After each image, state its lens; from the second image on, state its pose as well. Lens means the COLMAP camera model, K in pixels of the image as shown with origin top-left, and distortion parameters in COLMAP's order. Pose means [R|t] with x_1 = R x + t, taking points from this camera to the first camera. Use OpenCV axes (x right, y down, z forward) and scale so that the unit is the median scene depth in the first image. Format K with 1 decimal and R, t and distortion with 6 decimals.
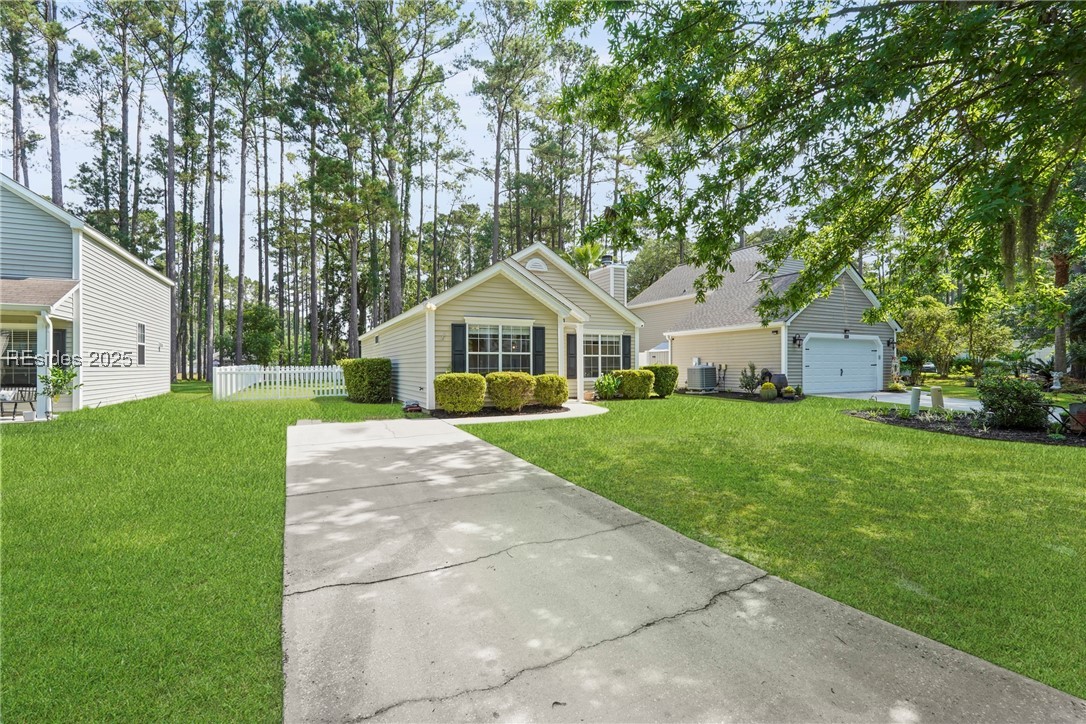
lens RADIAL K [[479.4, 0, 545.8], [0, 479.4, 362.9], [0, 0, 1]] dist [-0.013457, 0.007483]
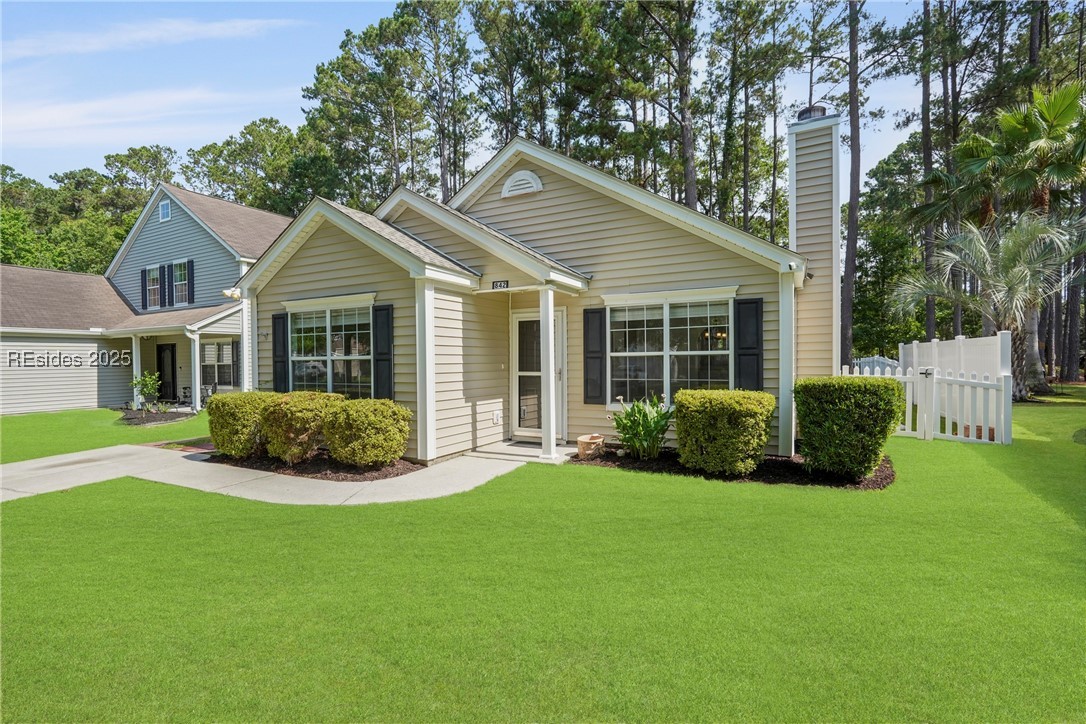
lens RADIAL K [[525.5, 0, 543.4], [0, 525.5, 365.2], [0, 0, 1]] dist [-0.000381, 0.000051]
pose [[0.565151, 0.001595, -0.824986, 0.447616], [0.014336, 0.999828, 0.011754, -0.012382], [0.824863, -0.018470, 0.565031, 0.672978]]
